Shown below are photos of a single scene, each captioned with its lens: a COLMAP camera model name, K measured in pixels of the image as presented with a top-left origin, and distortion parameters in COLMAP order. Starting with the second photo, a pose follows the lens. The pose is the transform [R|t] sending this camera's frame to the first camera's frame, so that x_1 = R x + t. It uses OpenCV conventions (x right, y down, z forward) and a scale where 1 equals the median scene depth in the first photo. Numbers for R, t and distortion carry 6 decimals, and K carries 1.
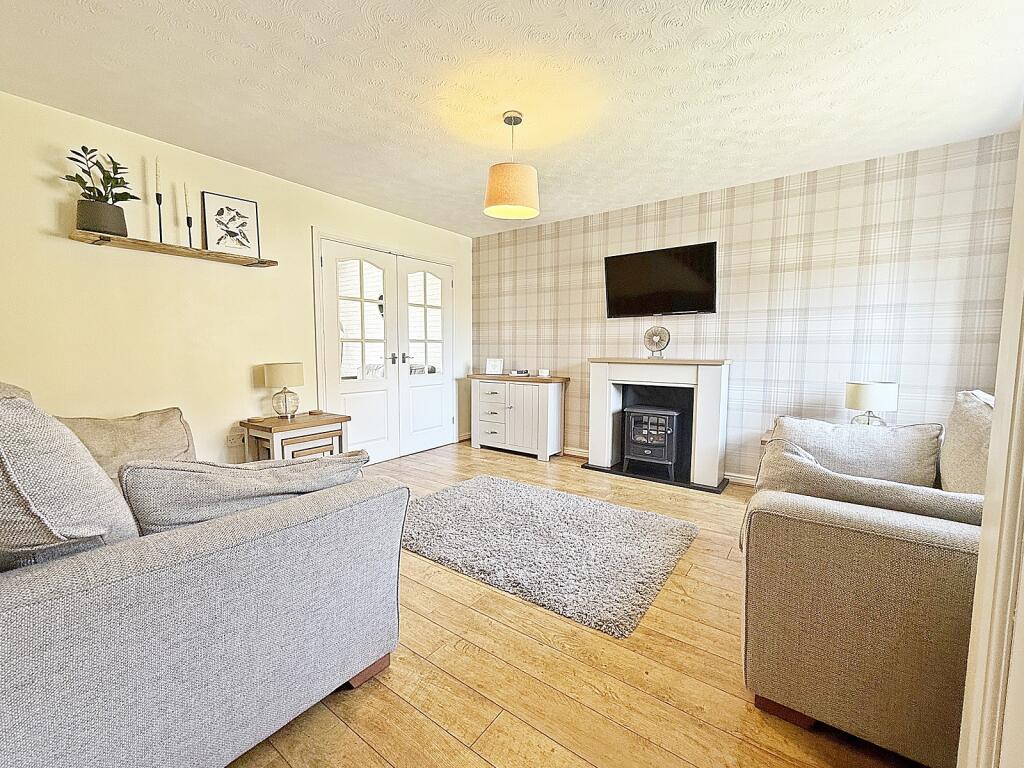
lens RADIAL K [[399.7, 0, 512.0], [0, 399.7, 384.0], [0, 0, 1]] dist [0.001692, 0.000191]
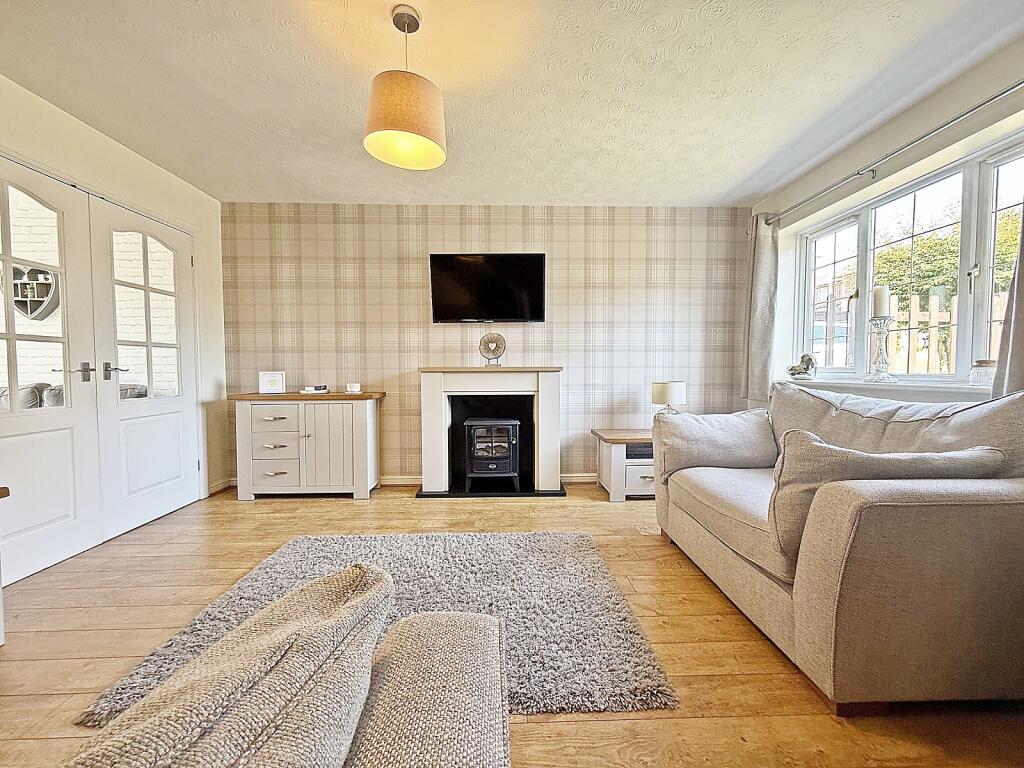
lens RADIAL K [[399.7, 0, 512.0], [0, 399.7, 384.0], [0, 0, 1]] dist [0.001692, 0.000191]
pose [[0.803282, -0.032612, 0.594705, -0.157970], [0.058220, 0.998017, -0.023911, 0.002626], [-0.592746, 0.053831, 0.803588, 0.193977]]
